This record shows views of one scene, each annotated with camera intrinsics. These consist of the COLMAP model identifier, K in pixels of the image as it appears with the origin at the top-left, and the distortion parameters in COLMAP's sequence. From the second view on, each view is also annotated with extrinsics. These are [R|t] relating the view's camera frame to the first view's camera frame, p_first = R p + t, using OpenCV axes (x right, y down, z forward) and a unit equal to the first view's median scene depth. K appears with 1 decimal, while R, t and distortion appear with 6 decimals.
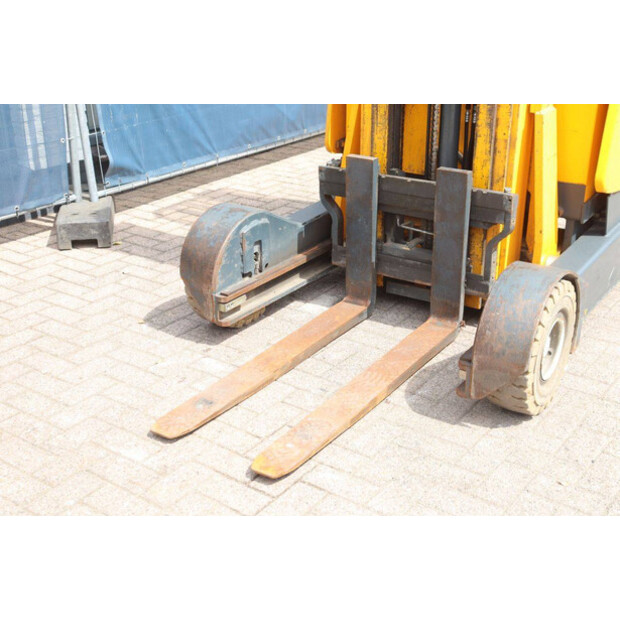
lens RADIAL K [[878.3, 0, 310.0], [0, 878.3, 310.0], [0, 0, 1]] dist [0.025977, 0.055981]
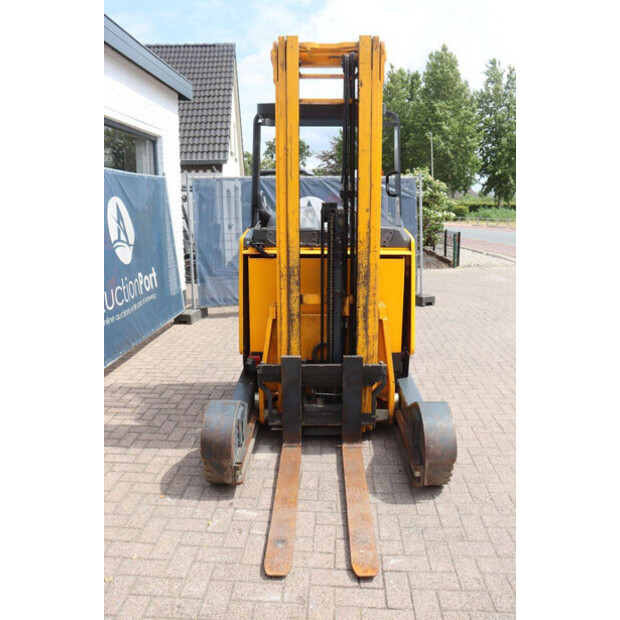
lens RADIAL K [[510.2, 0, 310.0], [0, 510.2, 310.0], [0, 0, 1]] dist [-0.163865, 0.106748]
pose [[0.836504, -0.107196, 0.537373, -0.404000], [0.210033, 0.968502, -0.133751, -0.123696], [-0.506109, 0.224750, 0.832671, 0.183446]]
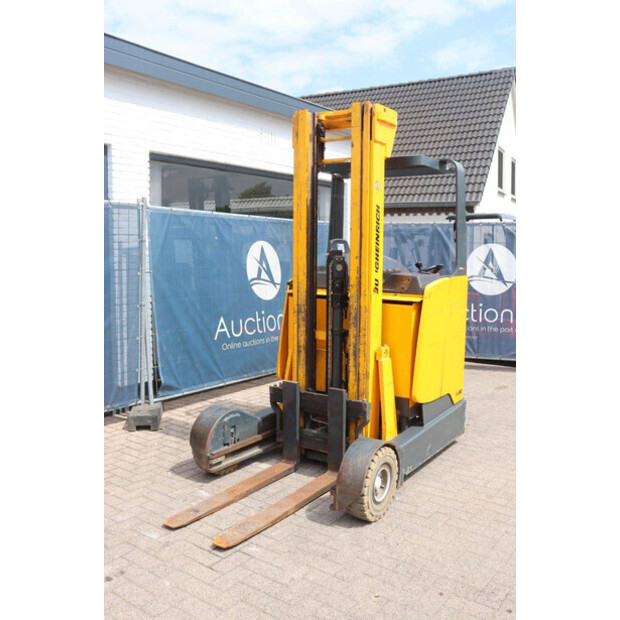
lens RADIAL K [[605.9, 0, 310.0], [0, 605.9, 310.0], [0, 0, 1]] dist [-0.098877, 0.006291]
pose [[0.999810, 0.015704, -0.011573, 0.111088], [-0.018400, 0.956254, -0.291957, 0.053885], [0.006482, 0.292114, 0.956361, -0.269166]]
